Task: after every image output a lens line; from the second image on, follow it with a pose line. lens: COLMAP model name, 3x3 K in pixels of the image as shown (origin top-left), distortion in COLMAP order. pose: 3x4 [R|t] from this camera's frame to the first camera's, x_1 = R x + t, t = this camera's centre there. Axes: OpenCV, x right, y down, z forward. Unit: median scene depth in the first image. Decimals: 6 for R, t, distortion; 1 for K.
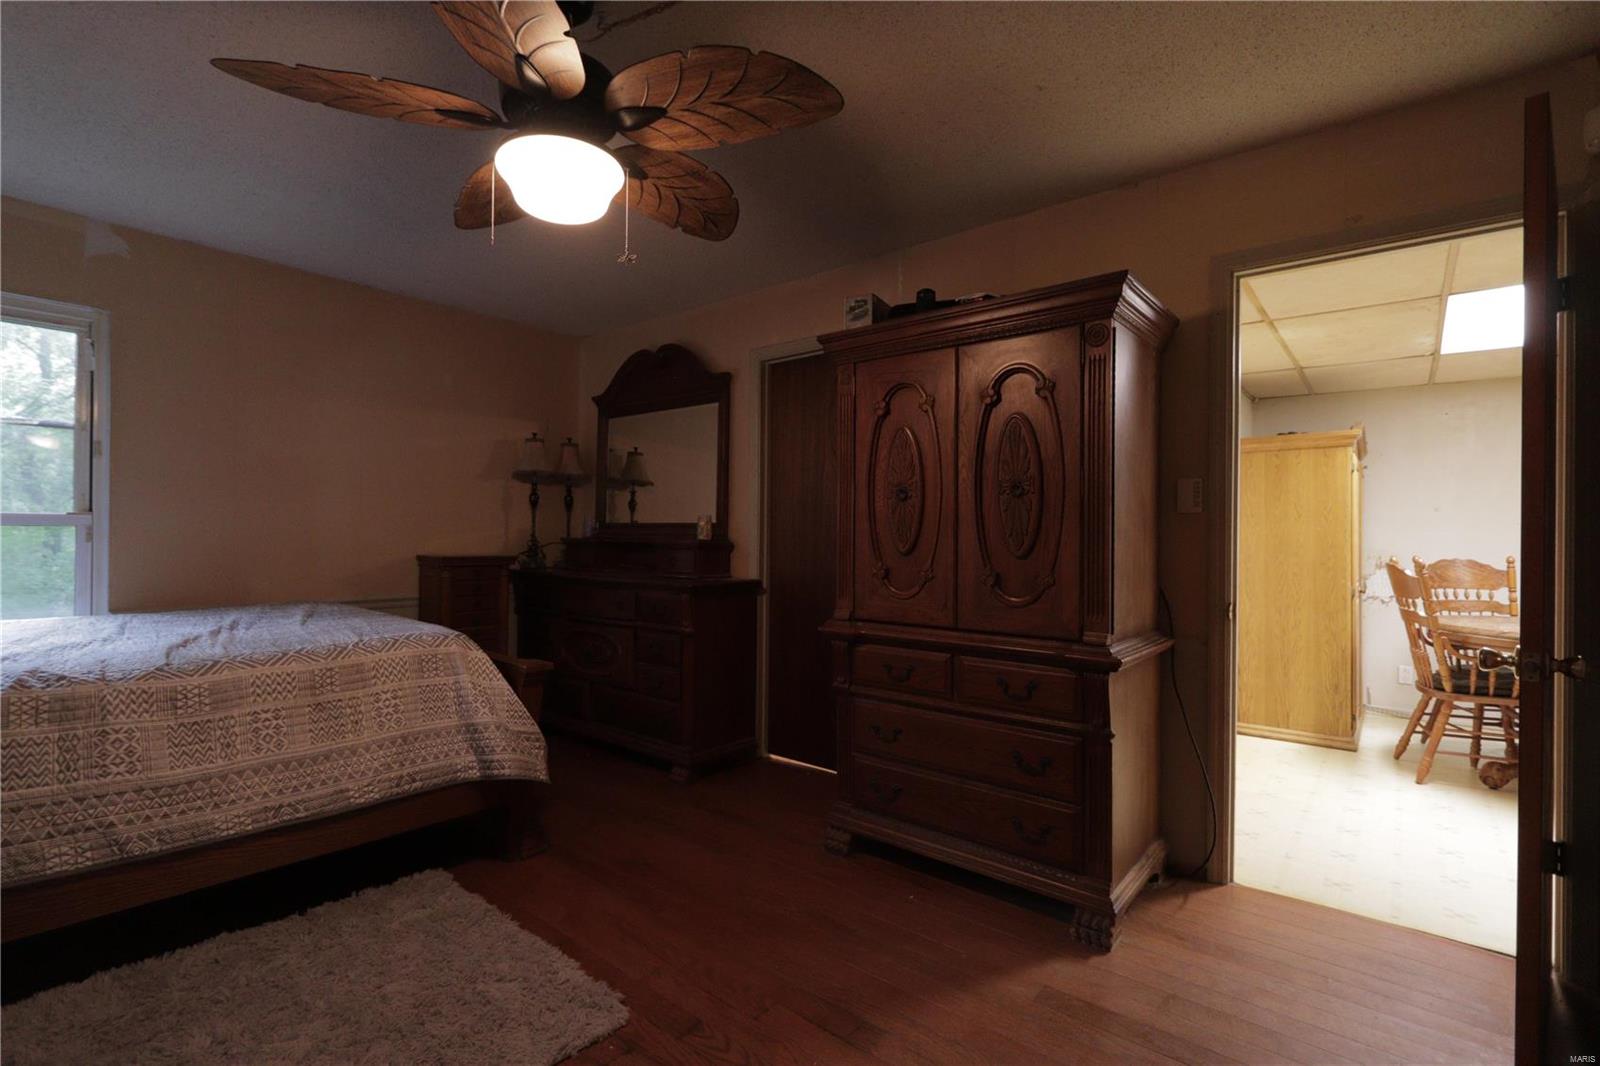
lens RADIAL K [[735.8, 0, 794.7], [0, 735.8, 533.9], [0, 0, 1]] dist [-0.001826, -0.000986]
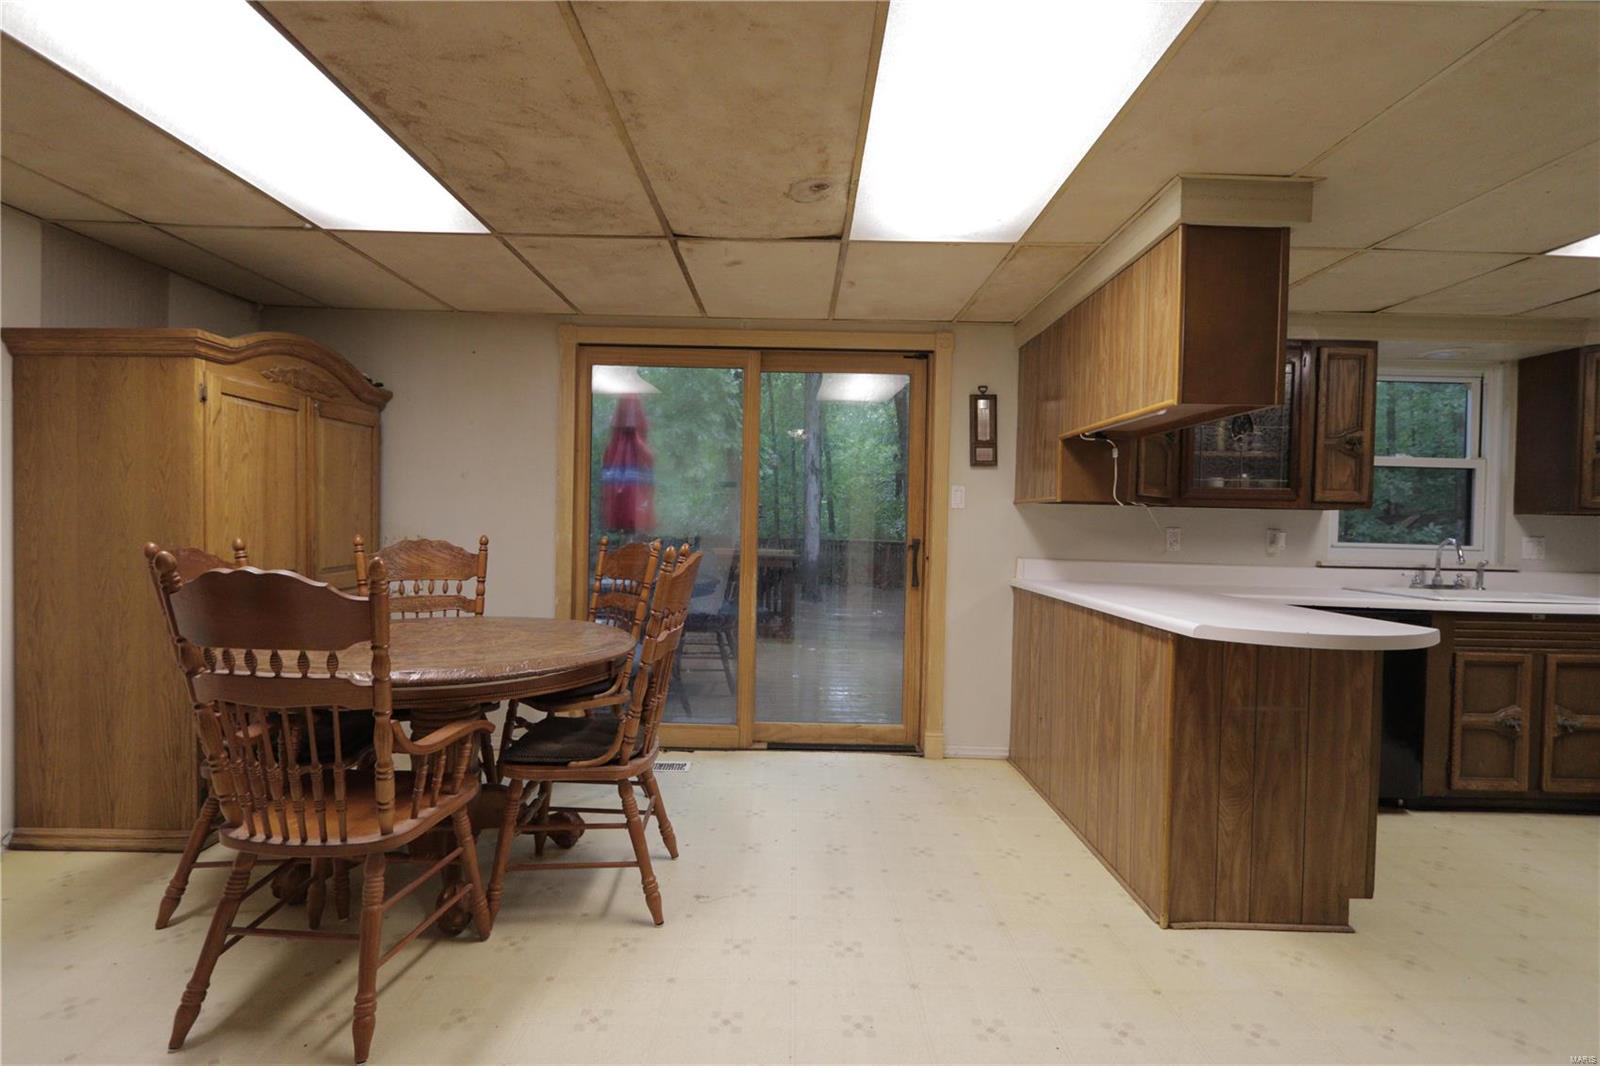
lens RADIAL K [[735.8, 0, 794.7], [0, 735.8, 533.9], [0, 0, 1]] dist [-0.001826, -0.000986]
pose [[0.769212, -0.004692, 0.638976, 0.734948], [-0.014773, 0.999575, 0.025123, 0.004839], [-0.638822, -0.028764, 0.768816, 0.205331]]
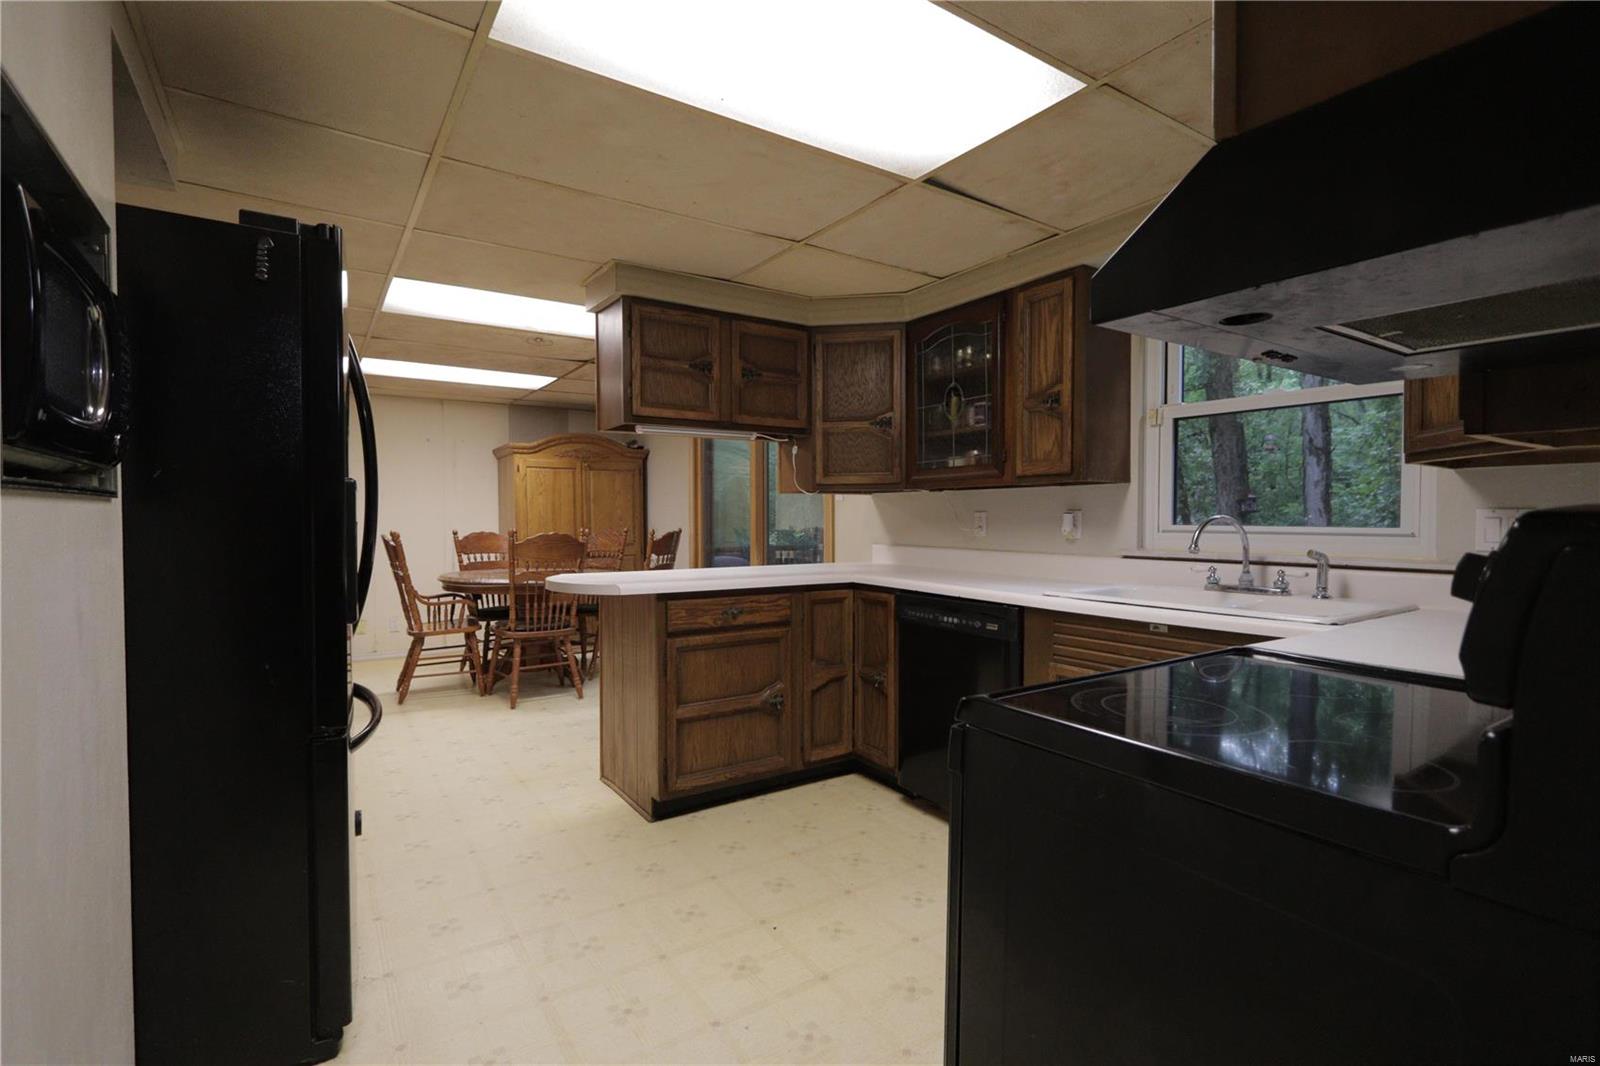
lens RADIAL K [[735.8, 0, 794.7], [0, 735.8, 533.9], [0, 0, 1]] dist [-0.001826, -0.000986]
pose [[0.956304, -0.007633, -0.292274, 1.686787], [0.015252, 0.999600, 0.023798, 0.014753], [0.291976, -0.027216, 0.956038, -0.247644]]
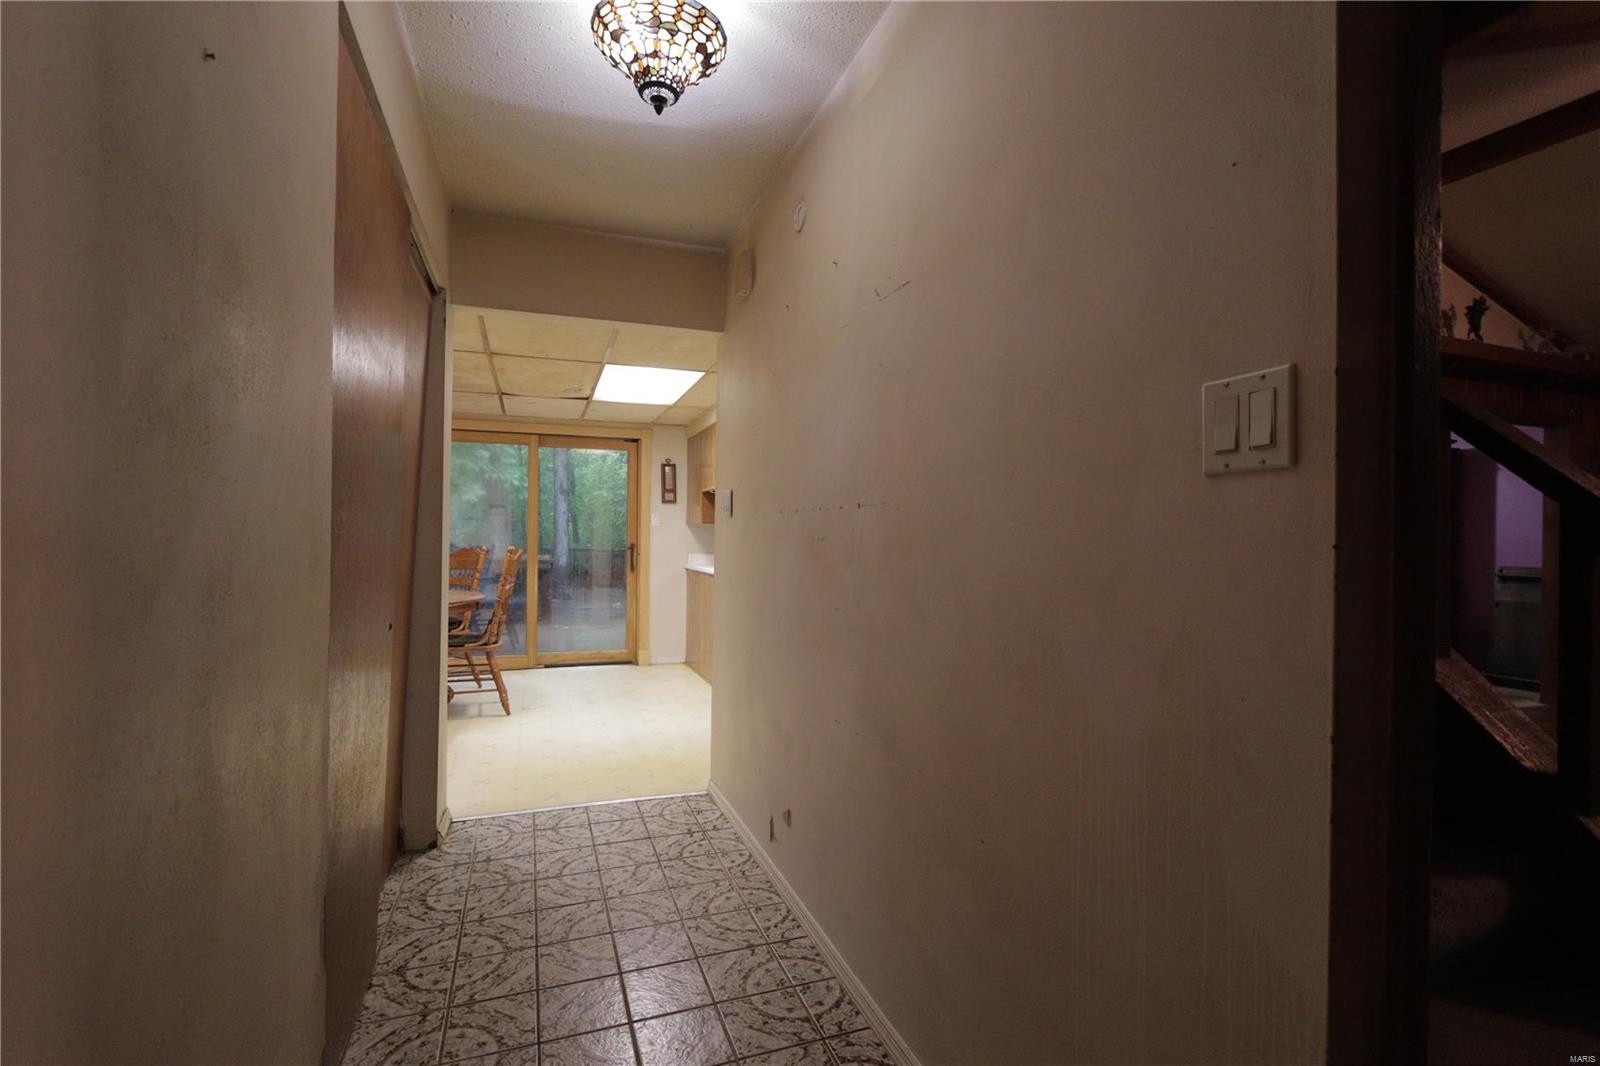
lens RADIAL K [[735.8, 0, 794.7], [0, 735.8, 533.9], [0, 0, 1]] dist [-0.001826, -0.000986]
pose [[0.510211, -0.003068, 0.860044, 0.230484], [-0.006364, 0.999953, 0.007343, -0.003563], [-0.860026, -0.009220, 0.510168, -0.315609]]
